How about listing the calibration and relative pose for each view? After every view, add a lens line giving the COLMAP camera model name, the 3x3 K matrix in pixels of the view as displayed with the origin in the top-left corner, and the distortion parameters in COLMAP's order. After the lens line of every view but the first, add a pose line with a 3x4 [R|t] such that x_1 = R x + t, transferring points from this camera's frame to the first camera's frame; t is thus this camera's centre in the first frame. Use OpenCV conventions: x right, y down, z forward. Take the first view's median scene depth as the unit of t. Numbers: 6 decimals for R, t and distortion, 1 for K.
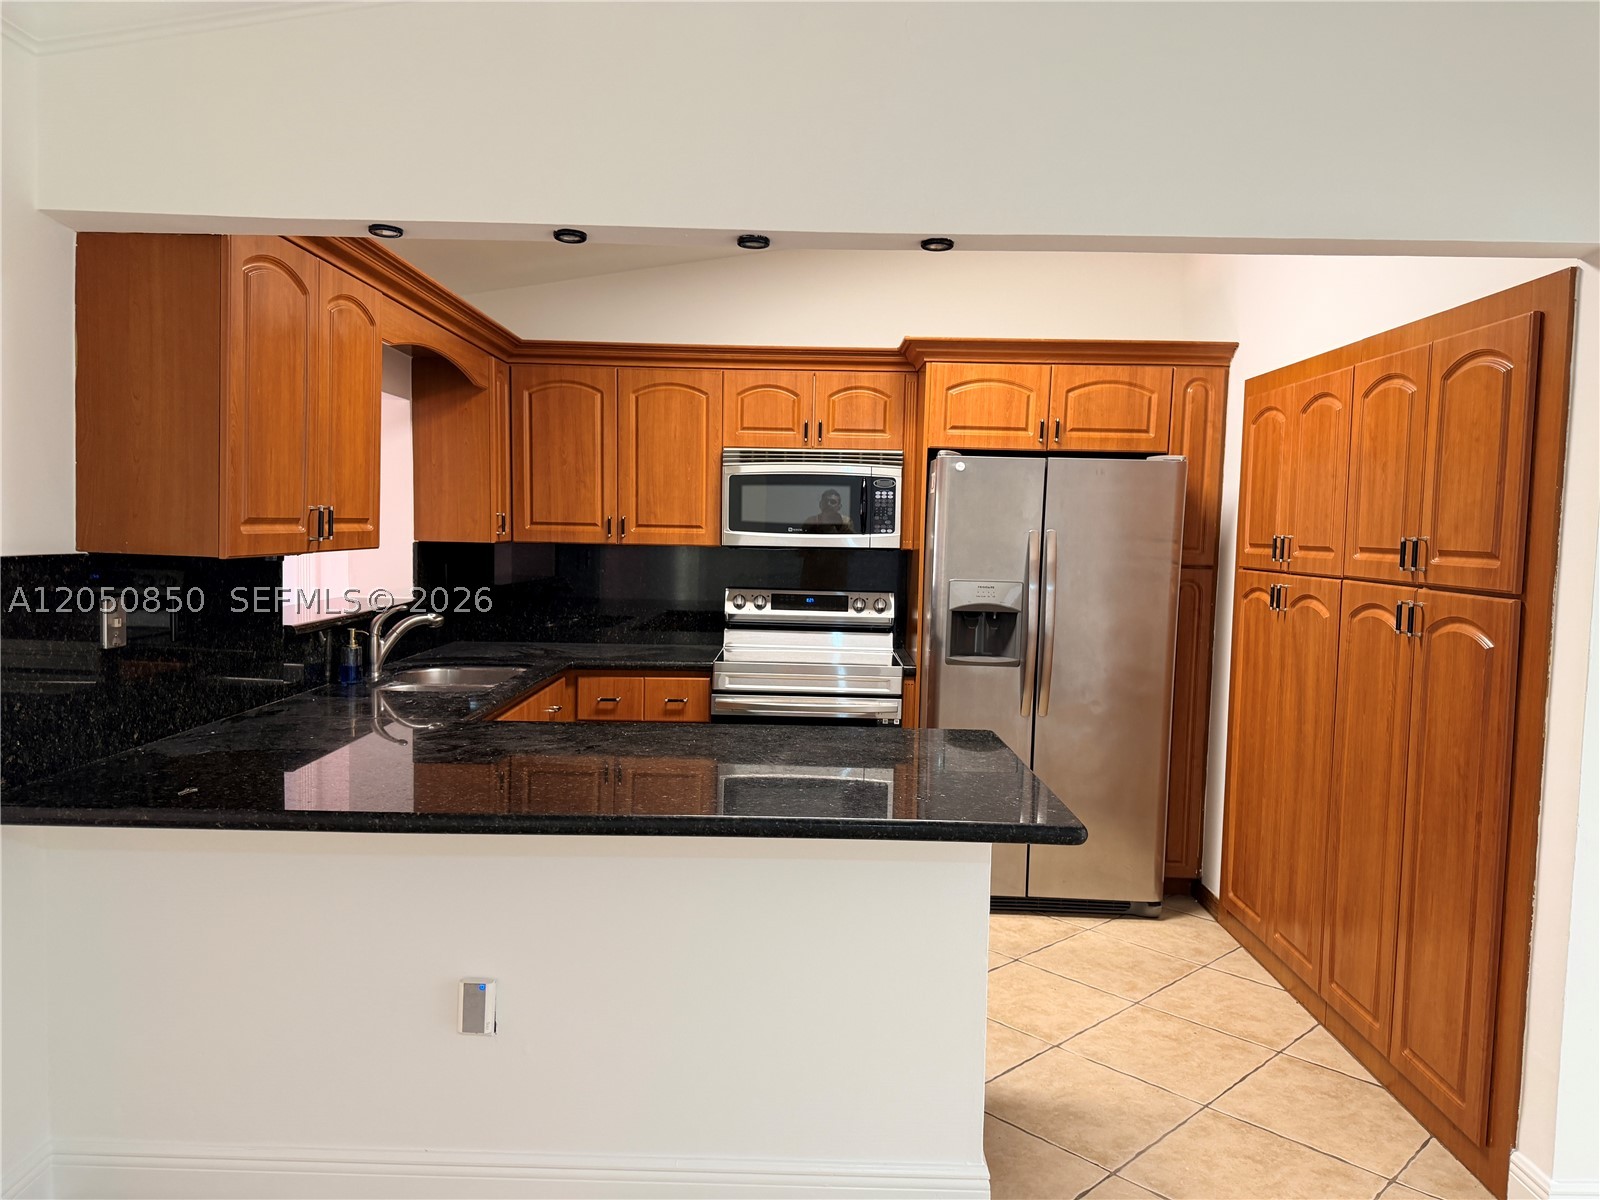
lens RADIAL K [[1095.3, 0, 800.0], [0, 1095.3, 600.0], [0, 0, 1]] dist [0.184624, -0.346659]
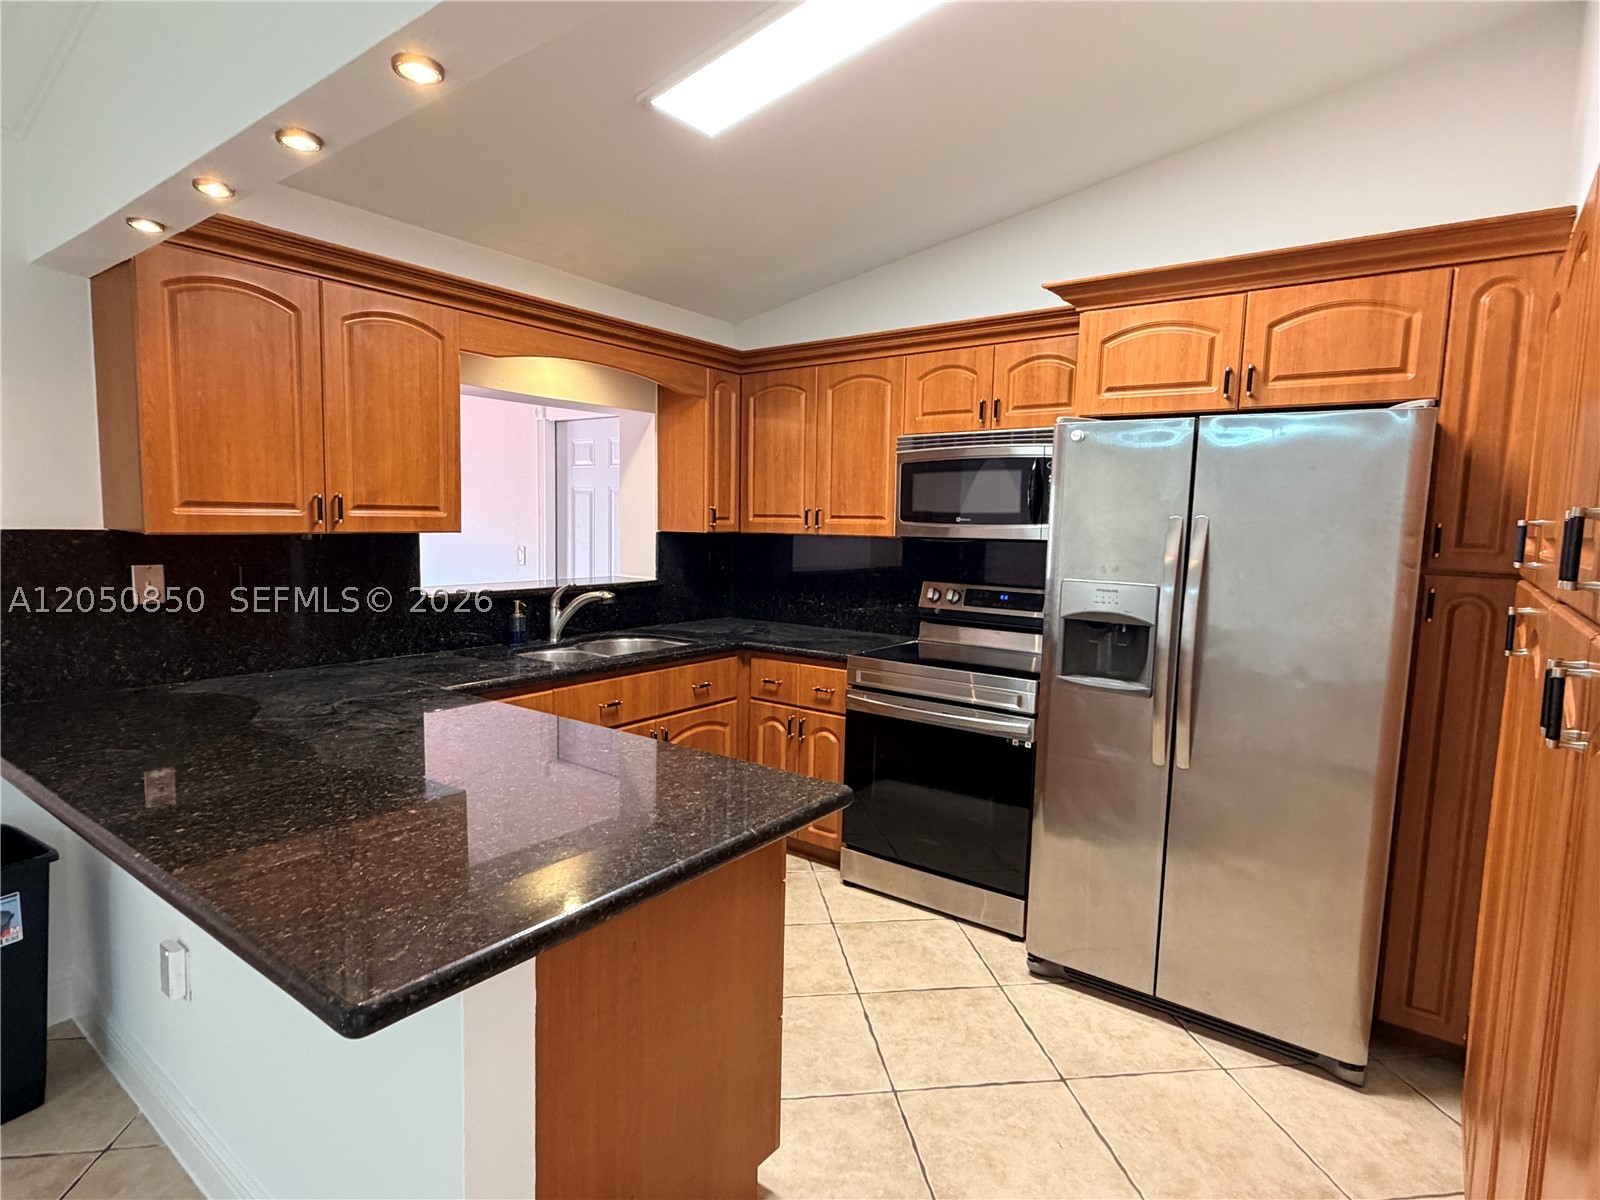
lens RADIAL K [[838.7, 0, 800.0], [0, 838.7, 600.0], [0, 0, 1]] dist [0.002692, 0.001789]
pose [[0.808040, 0.051446, -0.586876, 0.319604], [-0.042195, 0.998675, 0.029449, -0.012479], [0.587614, 0.000967, 0.809141, 0.373164]]
